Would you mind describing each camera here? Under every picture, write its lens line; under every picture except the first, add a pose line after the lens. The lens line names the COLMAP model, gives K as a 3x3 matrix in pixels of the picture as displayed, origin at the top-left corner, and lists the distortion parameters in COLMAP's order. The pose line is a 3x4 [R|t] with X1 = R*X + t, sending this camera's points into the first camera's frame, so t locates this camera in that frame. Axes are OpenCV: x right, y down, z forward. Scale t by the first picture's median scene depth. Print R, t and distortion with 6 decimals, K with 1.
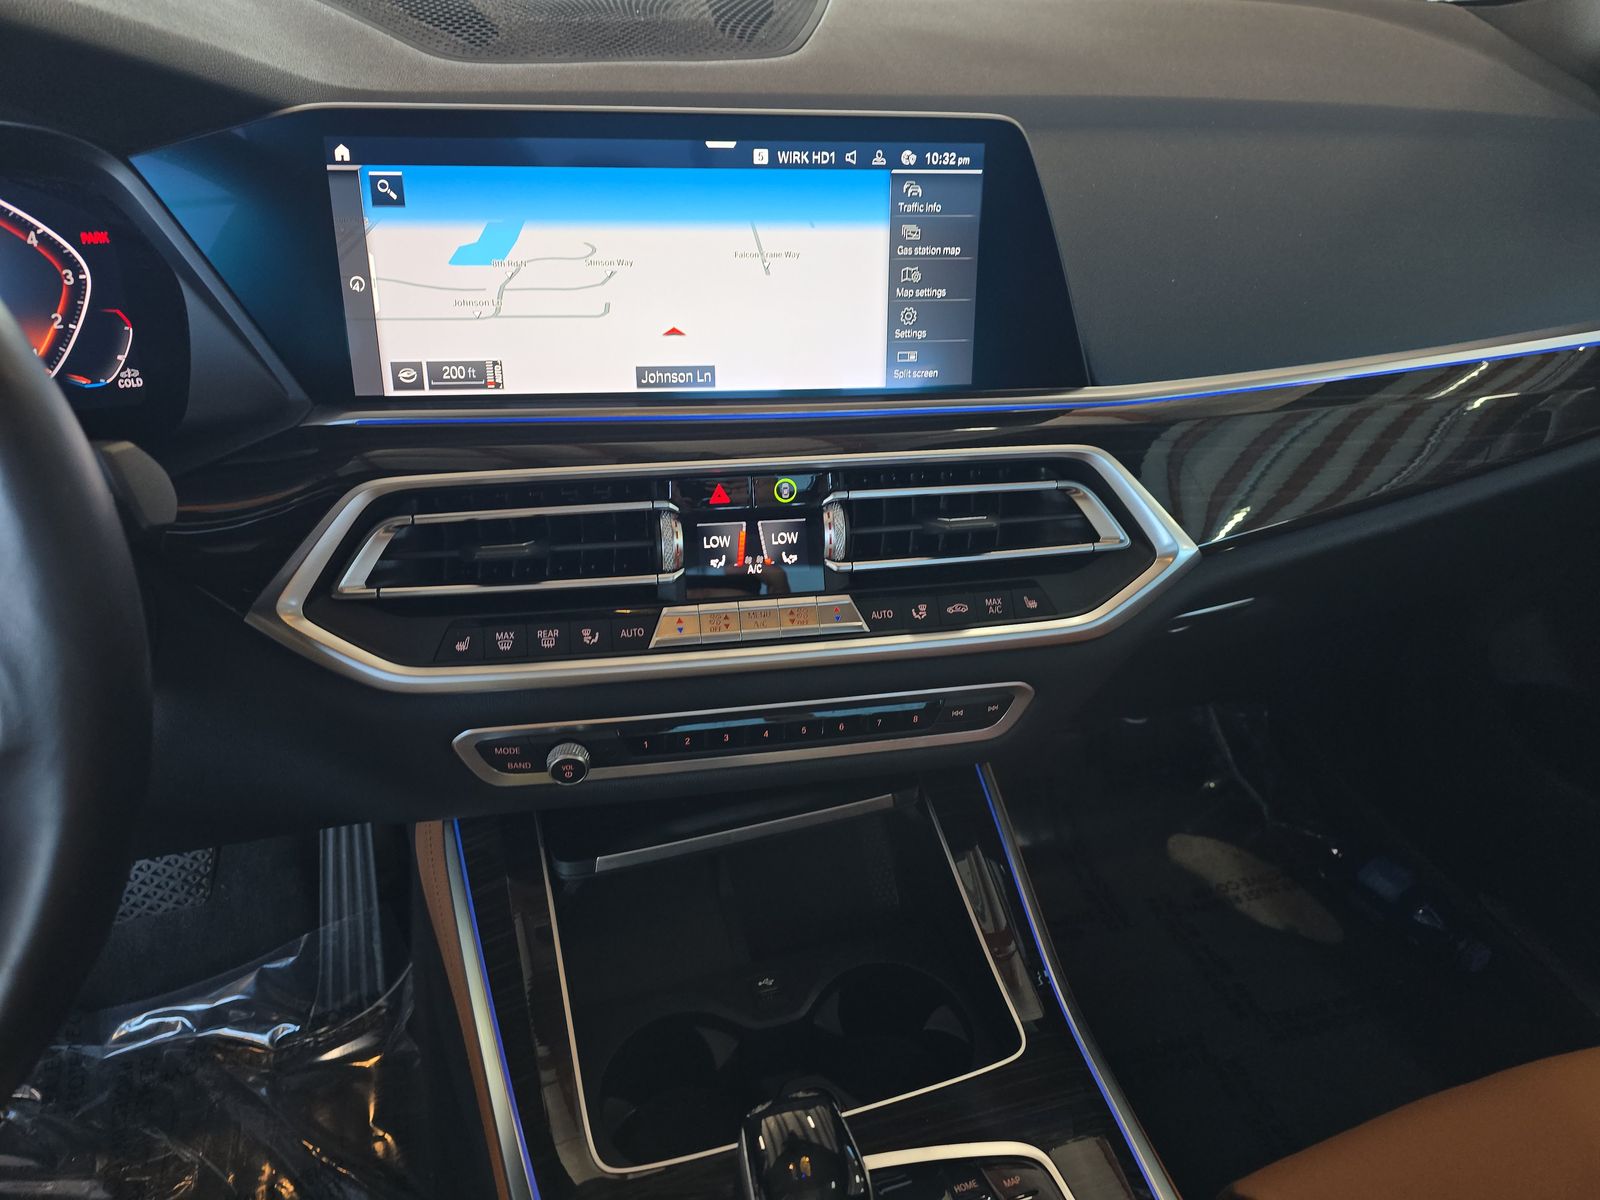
lens RADIAL K [[1098.0, 0, 800.0], [0, 1098.0, 600.0], [0, 0, 1]] dist [0.019924, -0.004855]
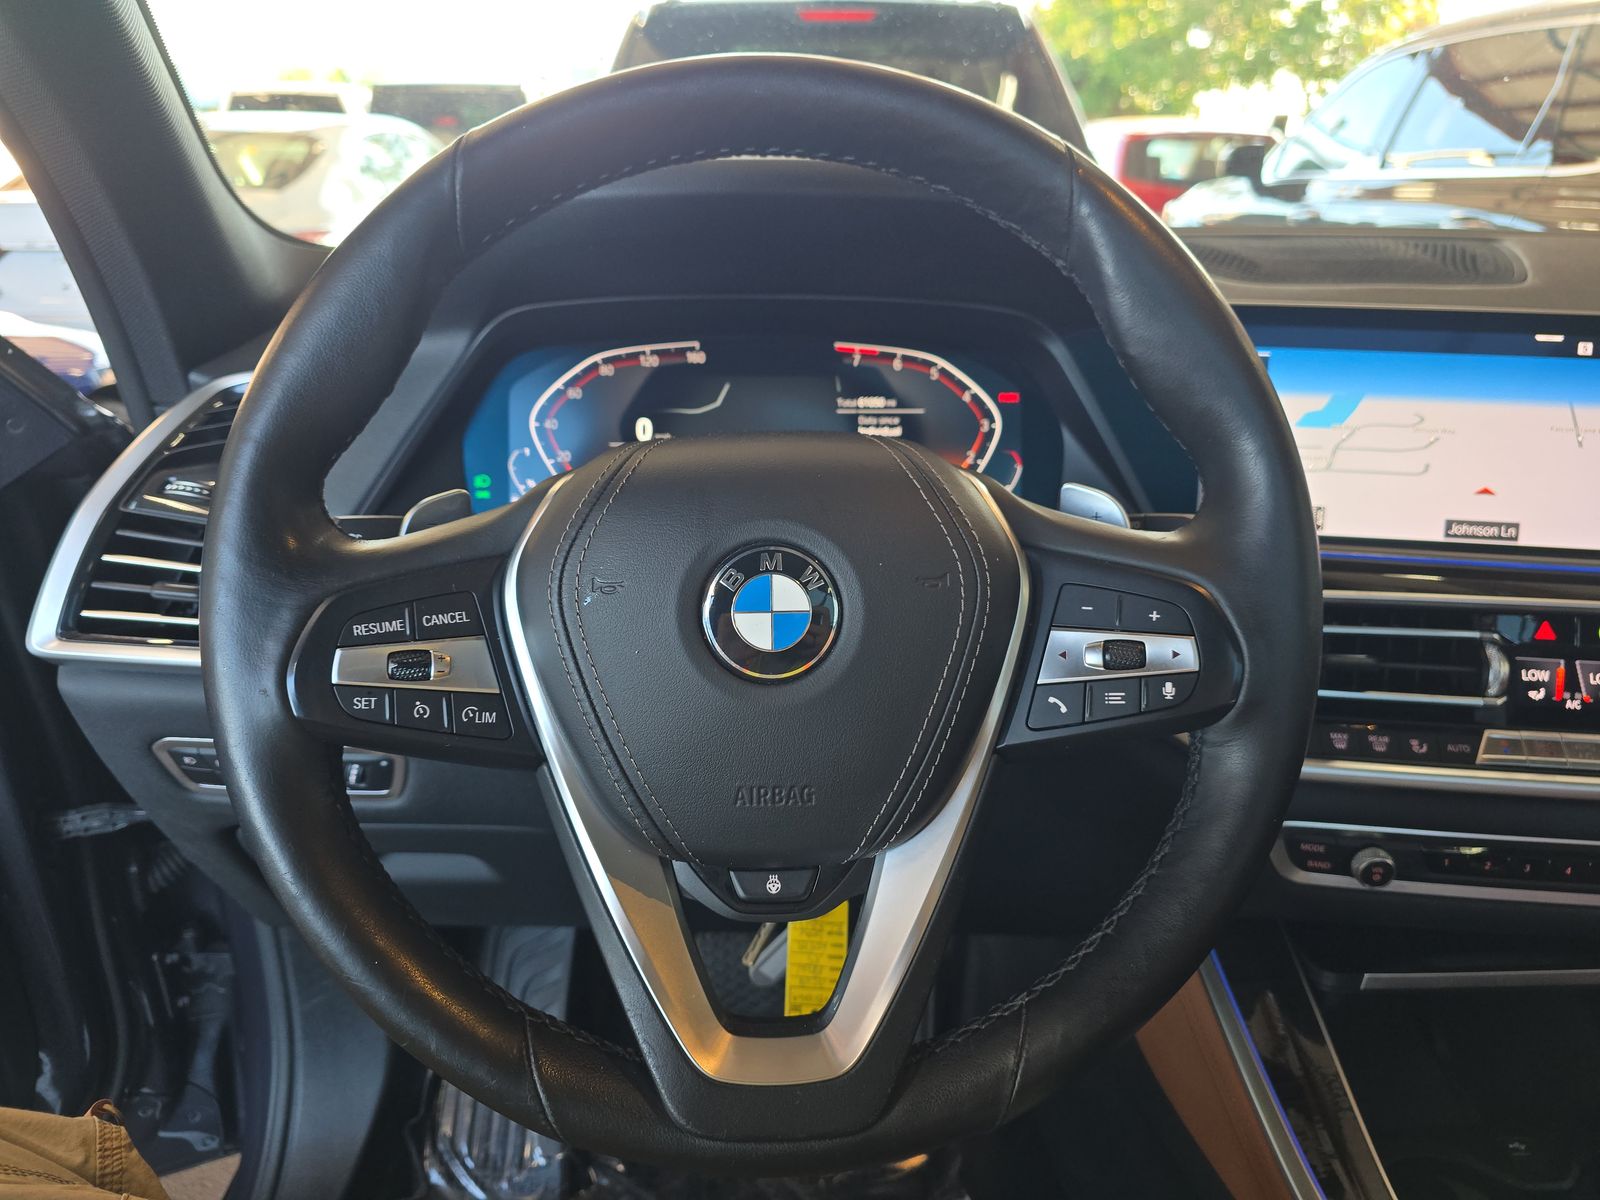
lens RADIAL K [[1098.0, 0, 800.0], [0, 1098.0, 600.0], [0, 0, 1]] dist [0.019924, -0.004855]
pose [[0.969181, 0.074216, -0.234905, -0.531596], [-0.126619, 0.968021, -0.216571, 0.204941], [0.211320, 0.239640, 0.947585, -0.208971]]
